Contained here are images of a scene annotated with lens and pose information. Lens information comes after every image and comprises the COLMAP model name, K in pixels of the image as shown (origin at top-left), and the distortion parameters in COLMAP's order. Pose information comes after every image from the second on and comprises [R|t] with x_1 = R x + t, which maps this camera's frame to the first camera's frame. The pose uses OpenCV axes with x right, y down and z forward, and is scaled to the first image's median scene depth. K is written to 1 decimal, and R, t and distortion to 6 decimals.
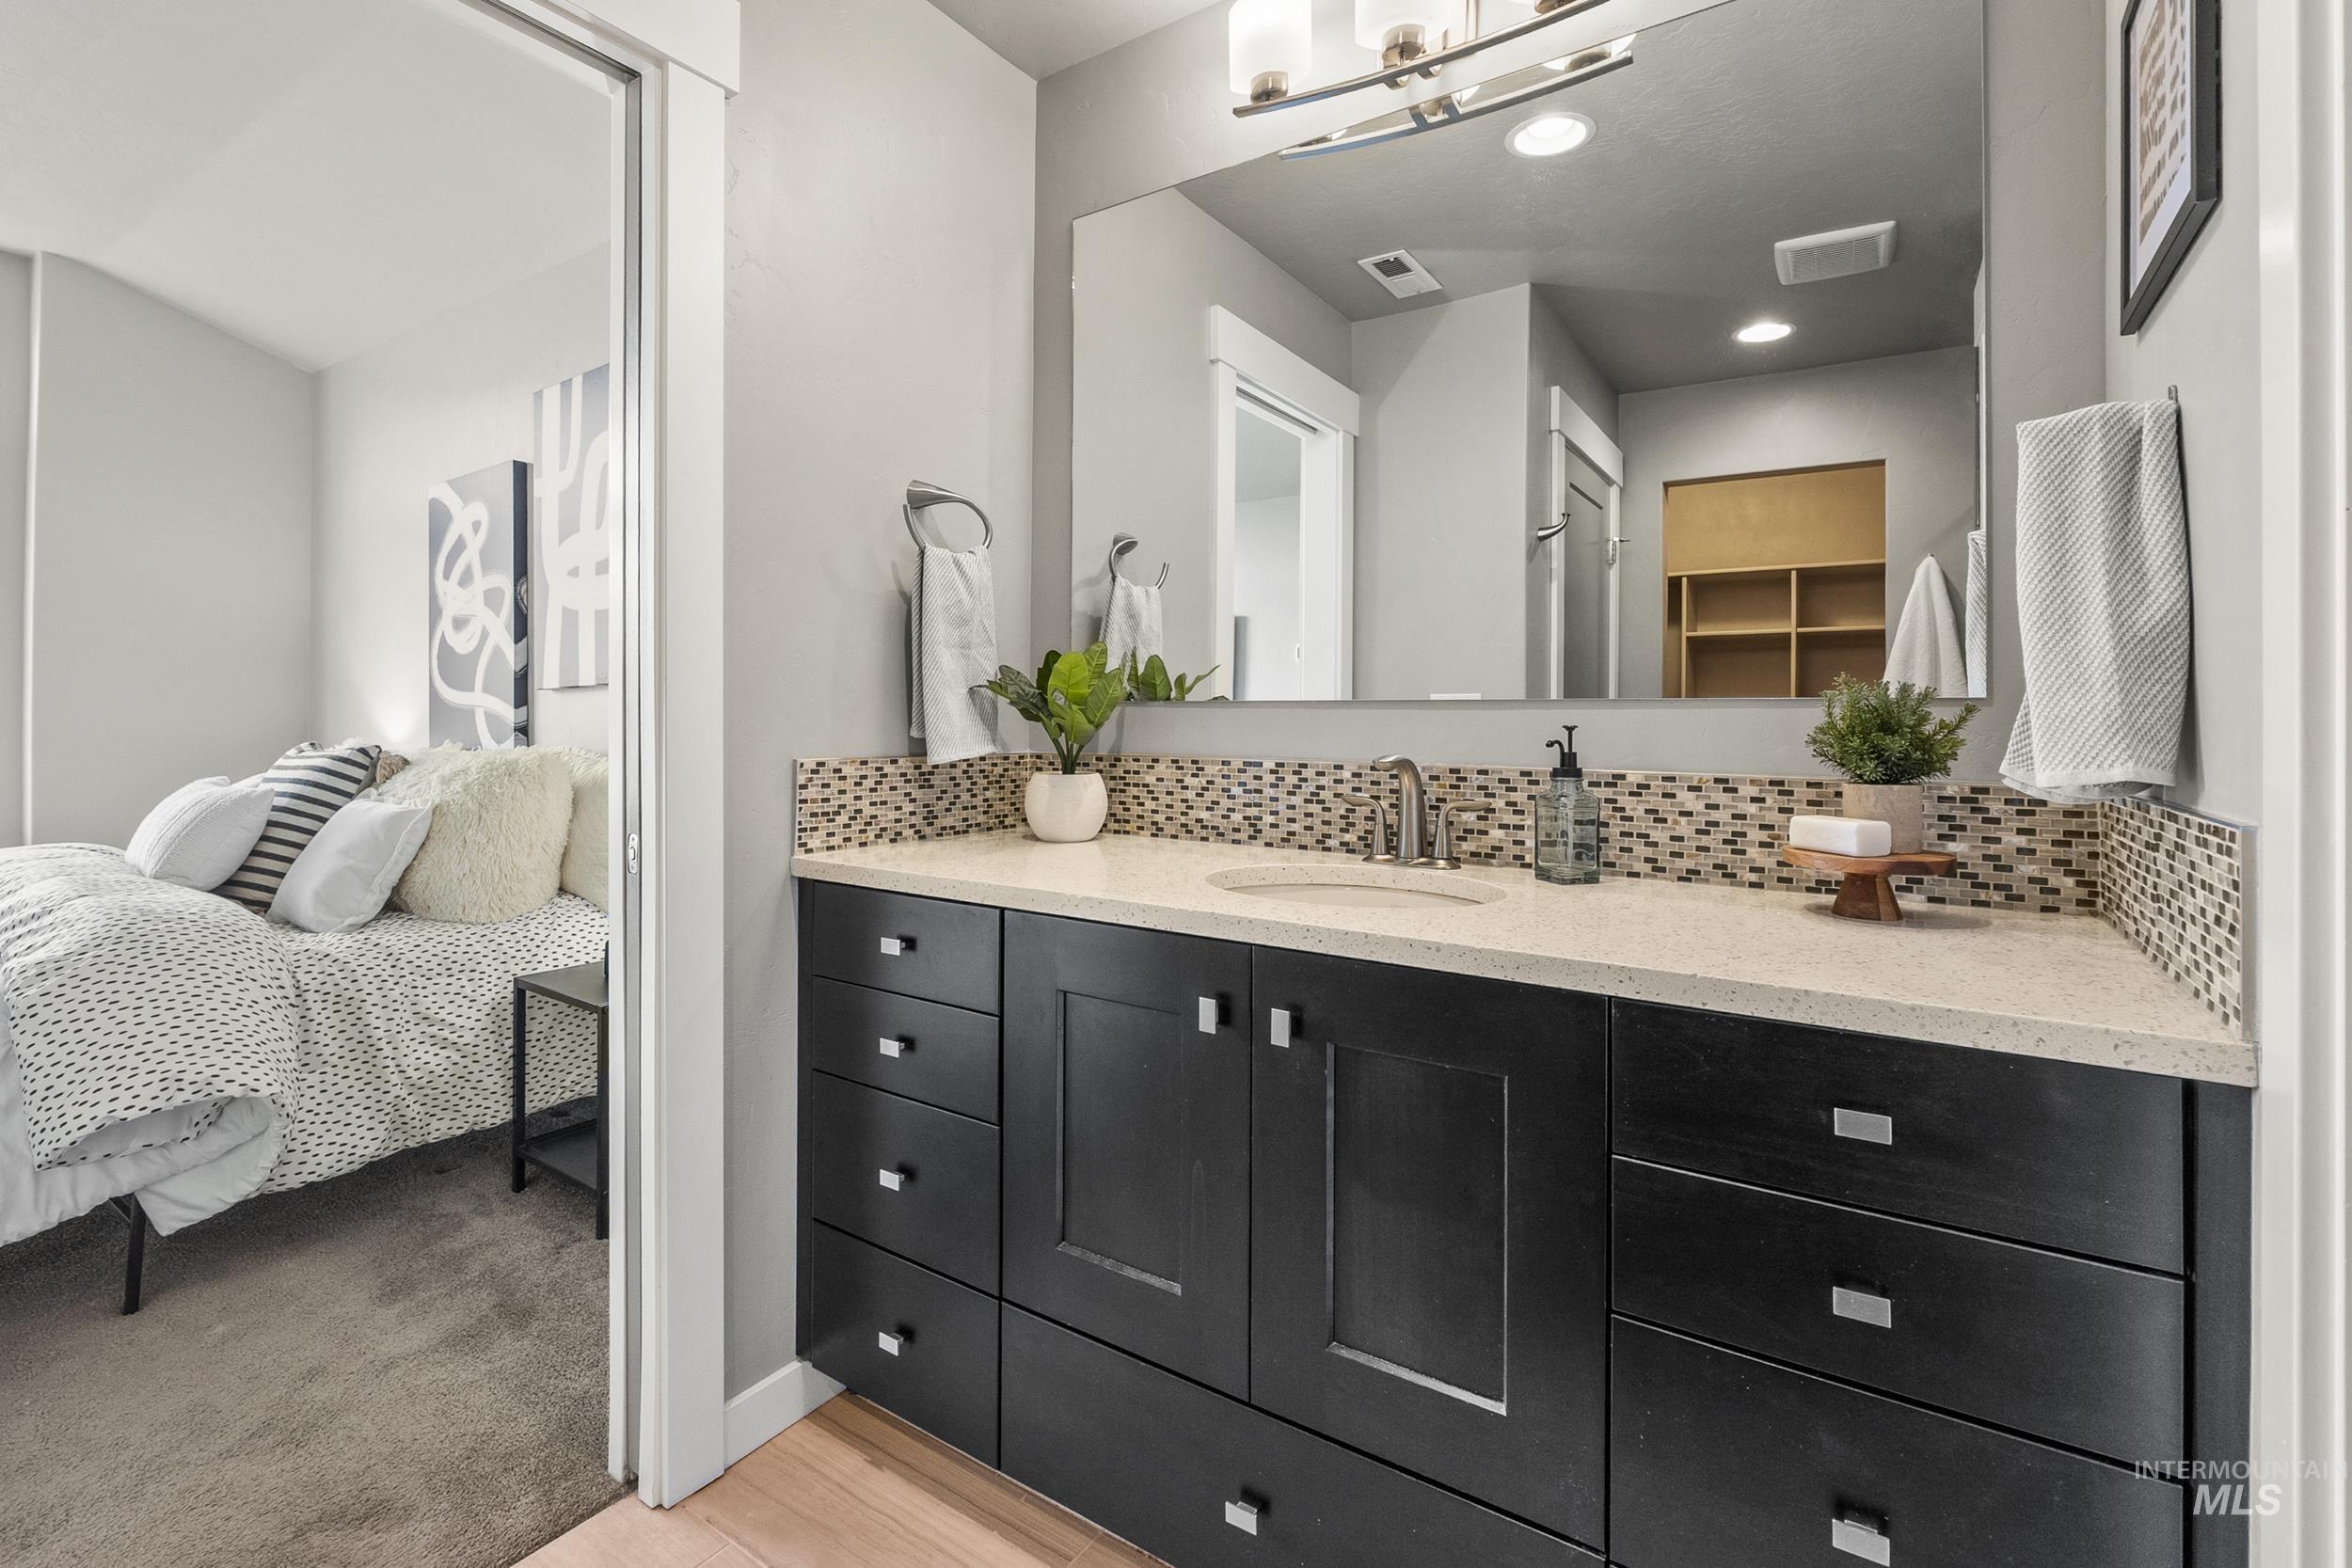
lens RADIAL K [[1056.2, 0, 1173.9], [0, 1056.2, 719.0], [0, 0, 1]] dist [-0.000941, -0.000048]
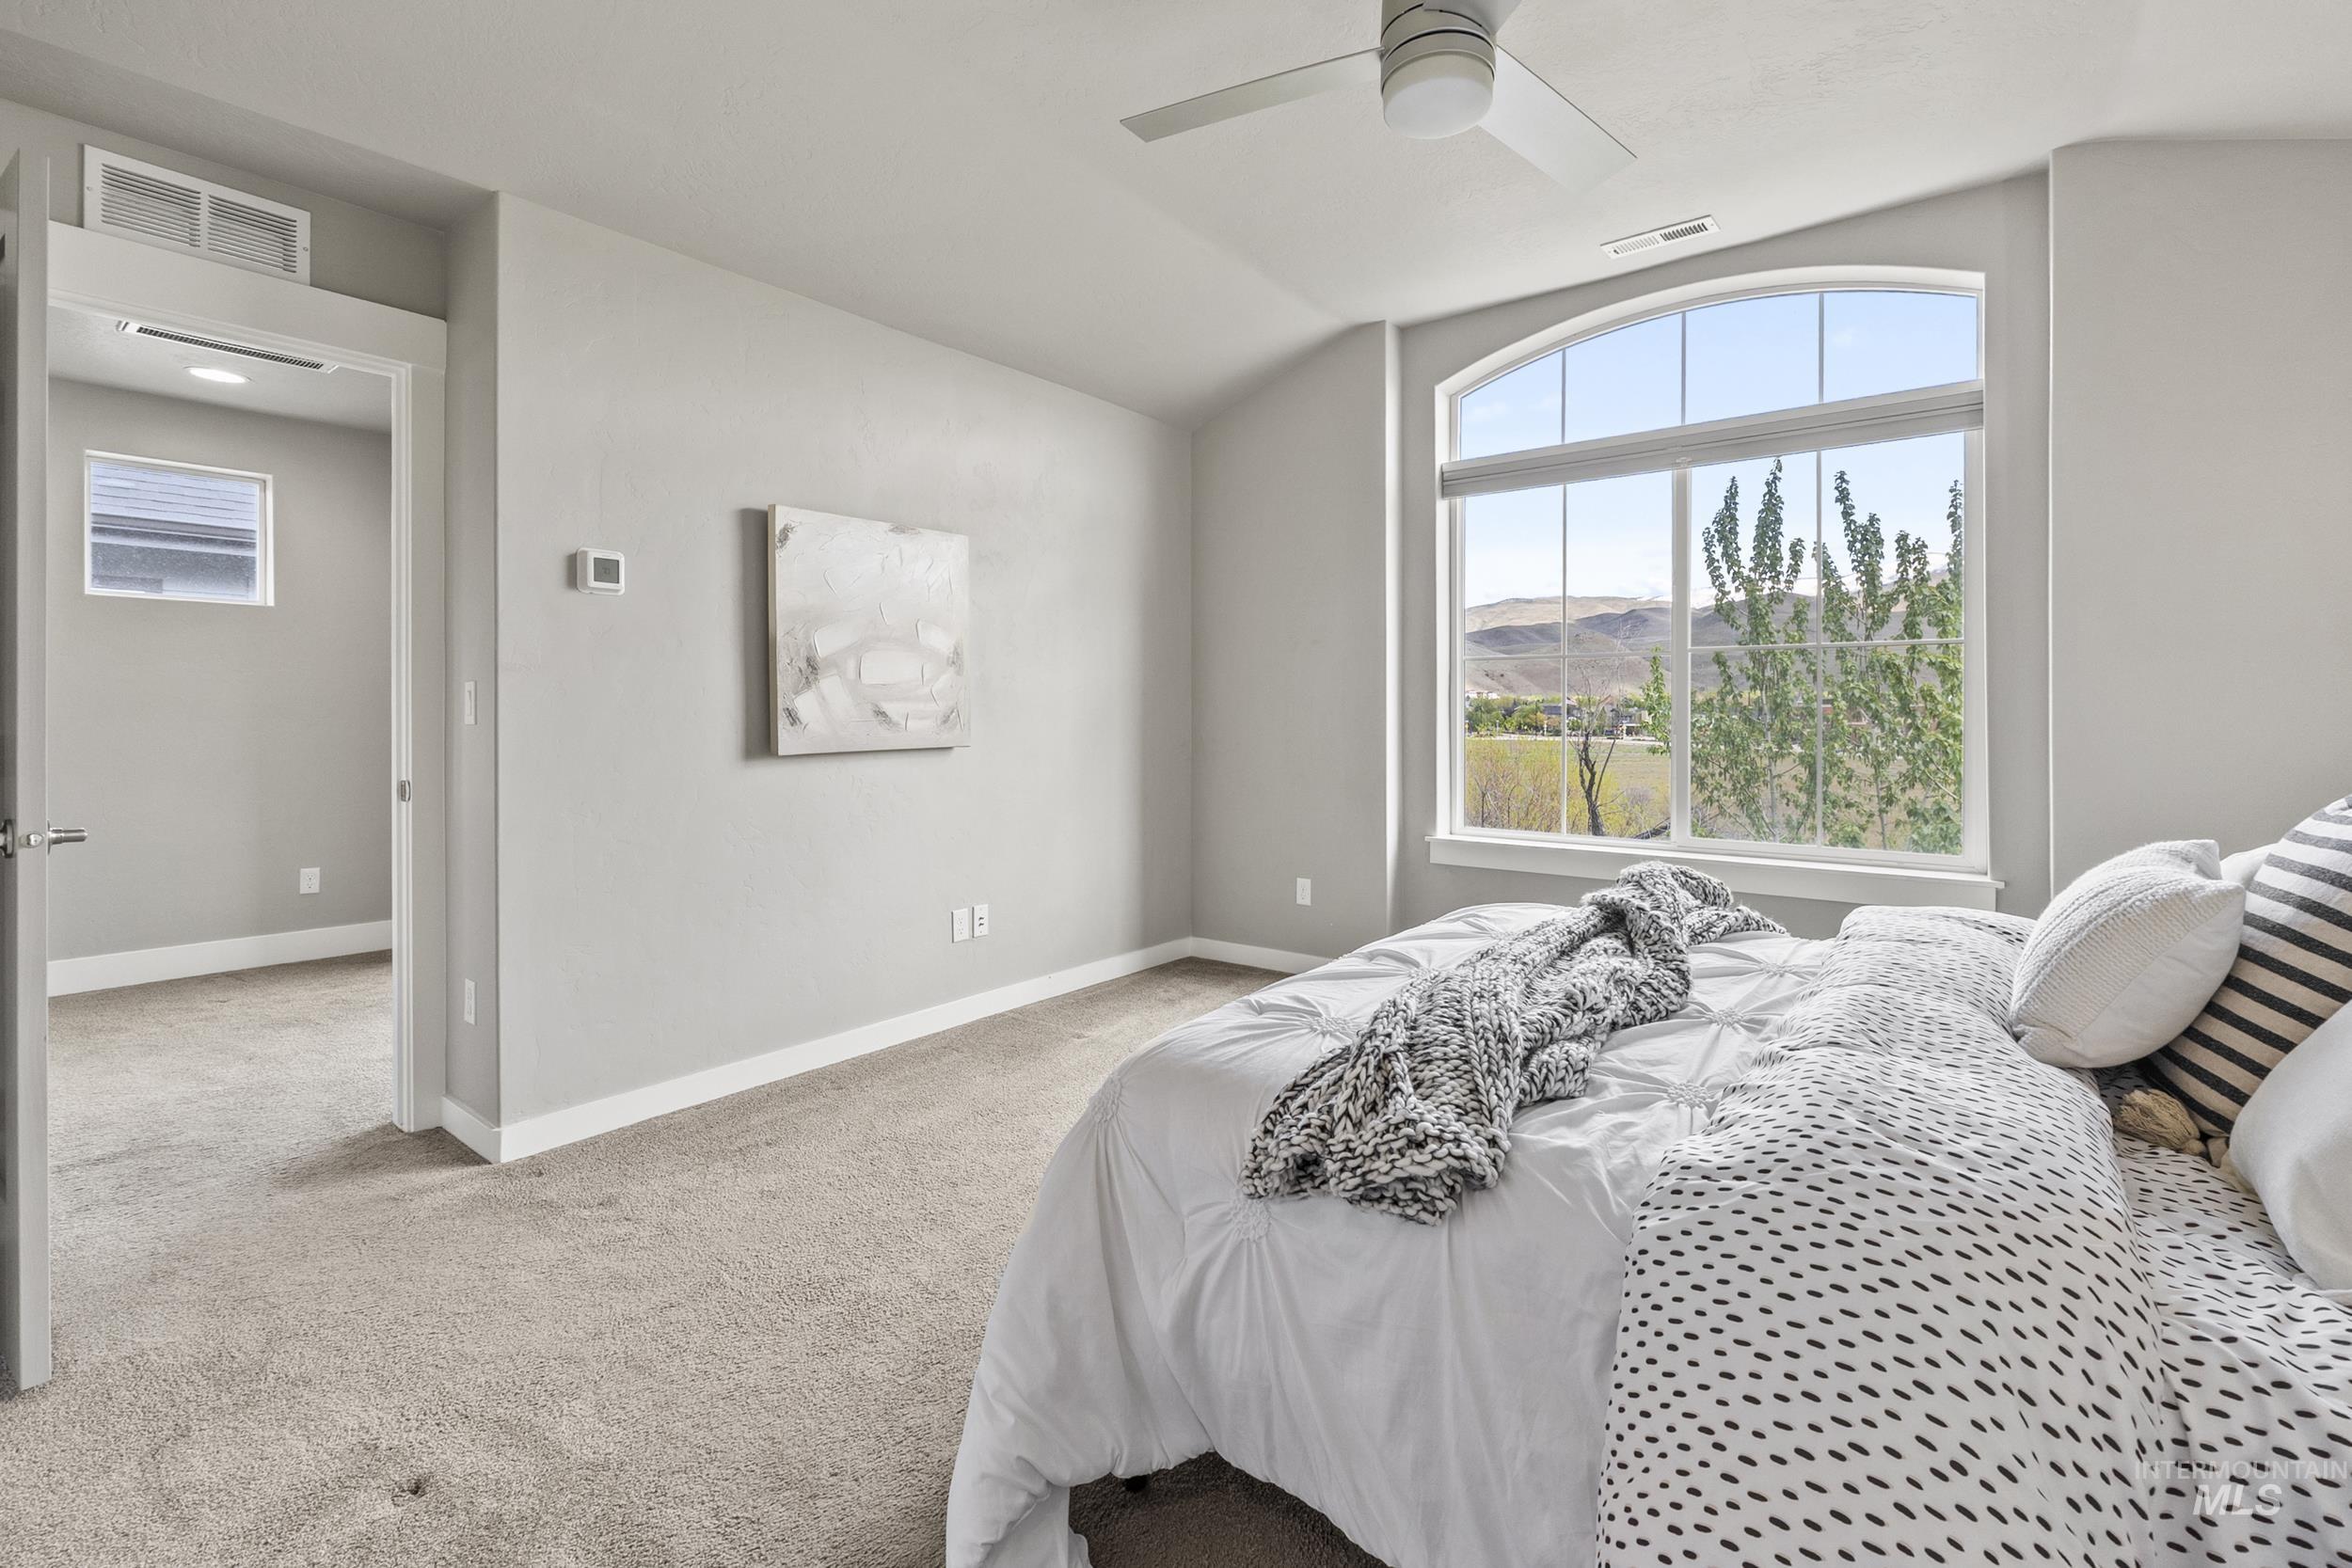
lens RADIAL K [[1010.2, 0, 1179.4], [0, 1010.2, 729.4], [0, 0, 1]] dist [-0.000475, 0.000235]
pose [[-0.061536, 0.005964, -0.998087, -0.455011], [-0.002069, 0.999979, 0.006103, -0.010817], [0.998103, 0.002440, -0.061522, 0.680809]]
